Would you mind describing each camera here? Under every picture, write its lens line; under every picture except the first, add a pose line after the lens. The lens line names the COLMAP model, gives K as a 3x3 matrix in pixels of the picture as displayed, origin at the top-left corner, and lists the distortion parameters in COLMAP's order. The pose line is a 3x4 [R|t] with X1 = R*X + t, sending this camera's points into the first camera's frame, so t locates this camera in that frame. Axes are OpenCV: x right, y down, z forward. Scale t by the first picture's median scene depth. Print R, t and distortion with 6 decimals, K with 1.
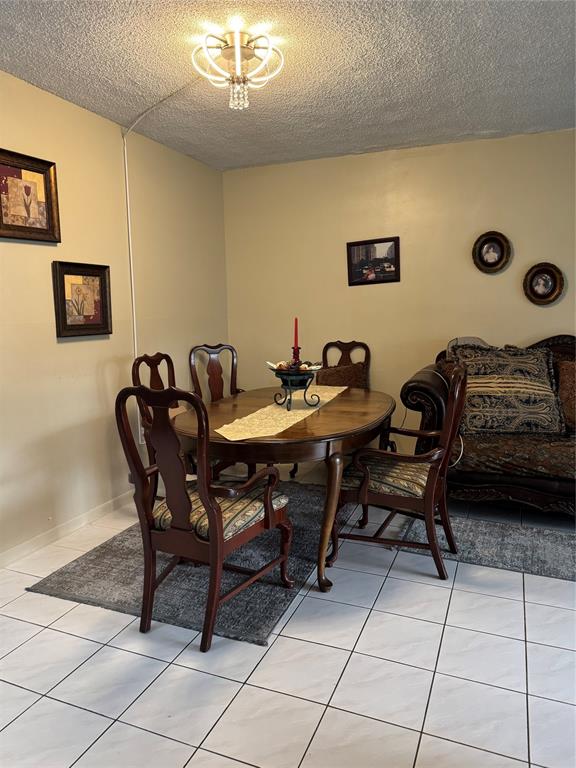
lens RADIAL K [[536.7, 0, 291.6], [0, 536.7, 389.6], [0, 0, 1]] dist [0.093715, -0.134785]
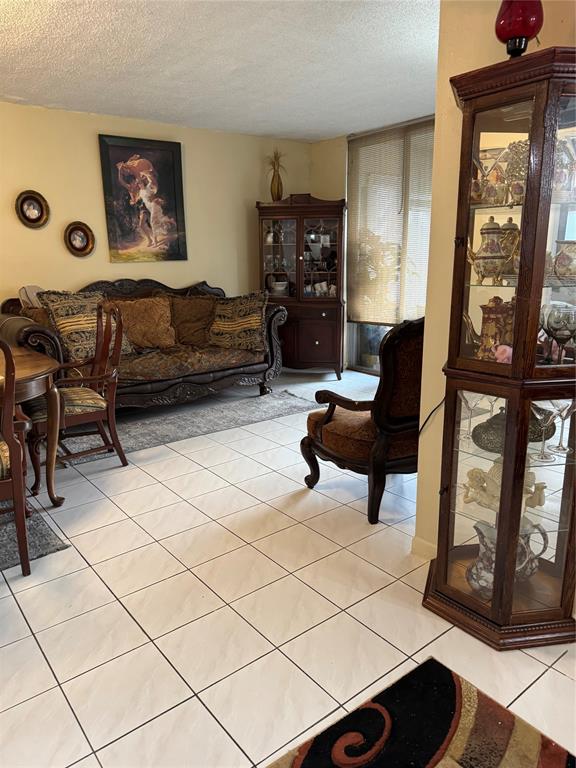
lens RADIAL K [[517.8, 0, 288.0], [0, 517.8, 384.0], [0, 0, 1]] dist [0.001189, 0.000785]
pose [[0.513033, -0.207266, 0.832969, -0.391108], [0.142341, 0.977517, 0.155565, 0.011372], [-0.846485, 0.038756, 0.531001, -0.004516]]
